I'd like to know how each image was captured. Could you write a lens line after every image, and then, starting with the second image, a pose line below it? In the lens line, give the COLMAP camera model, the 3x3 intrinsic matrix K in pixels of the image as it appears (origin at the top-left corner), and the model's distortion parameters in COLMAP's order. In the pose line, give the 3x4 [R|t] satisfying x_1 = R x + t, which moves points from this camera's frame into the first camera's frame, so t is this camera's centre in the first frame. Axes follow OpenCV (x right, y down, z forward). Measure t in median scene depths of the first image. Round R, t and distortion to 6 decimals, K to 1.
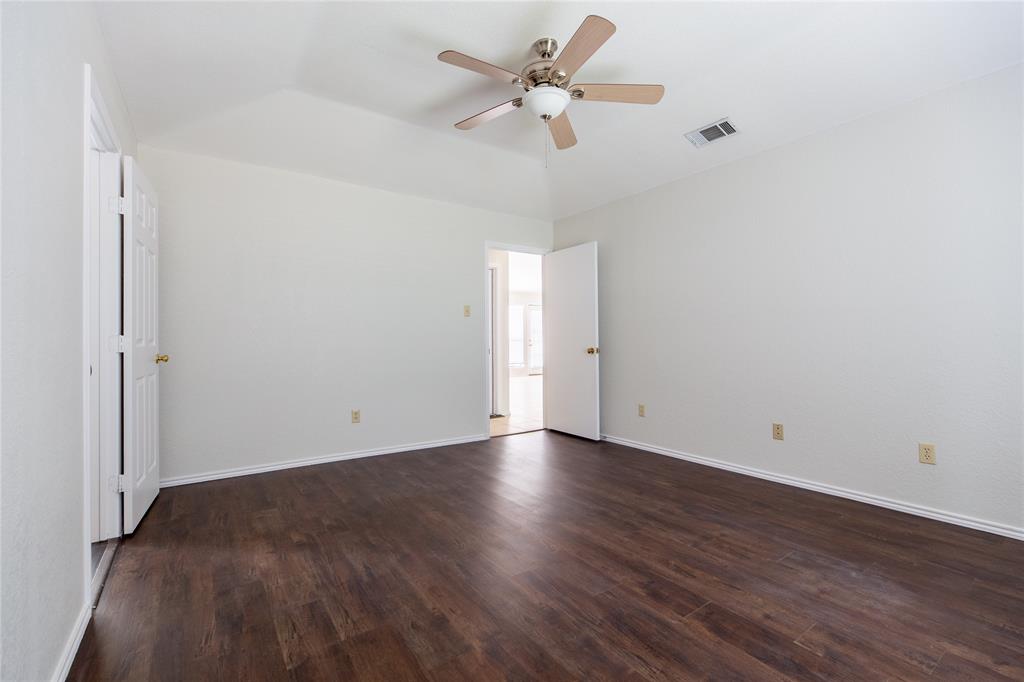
lens RADIAL K [[456.1, 0, 511.1], [0, 456.1, 340.7], [0, 0, 1]] dist [0.001150, 0.000854]
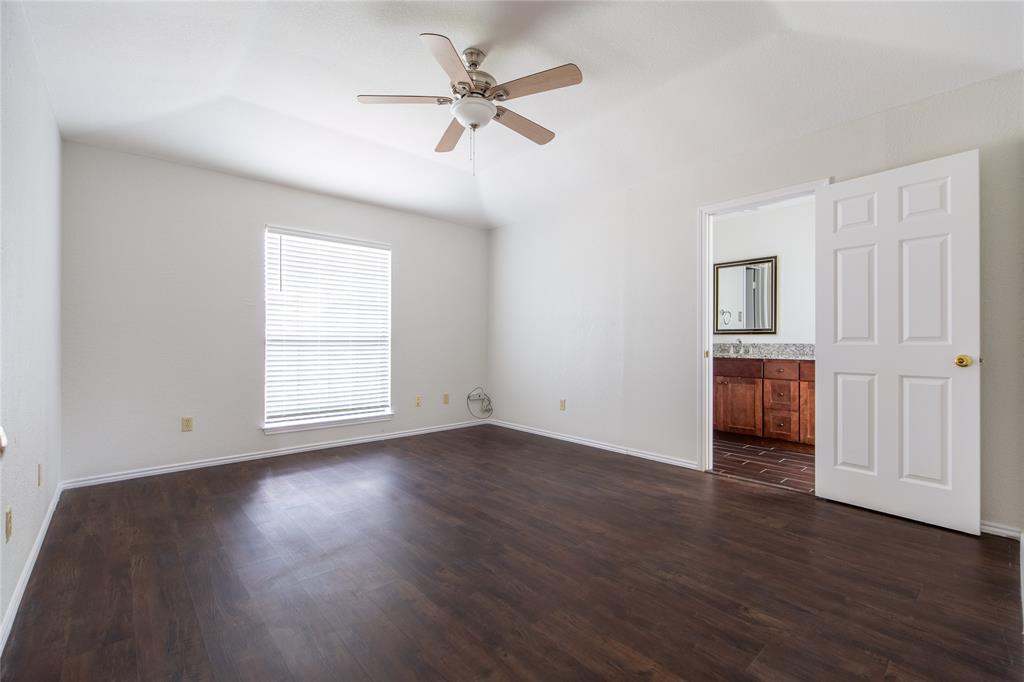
lens RADIAL K [[456.1, 0, 512.6], [0, 456.1, 341.6], [0, 0, 1]] dist [0.001150, 0.000854]
pose [[-0.993847, 0.006348, -0.110583, 0.121424], [0.006381, 0.999980, 0.000057, 0.001526], [0.110581, -0.000649, -0.993867, 2.297218]]
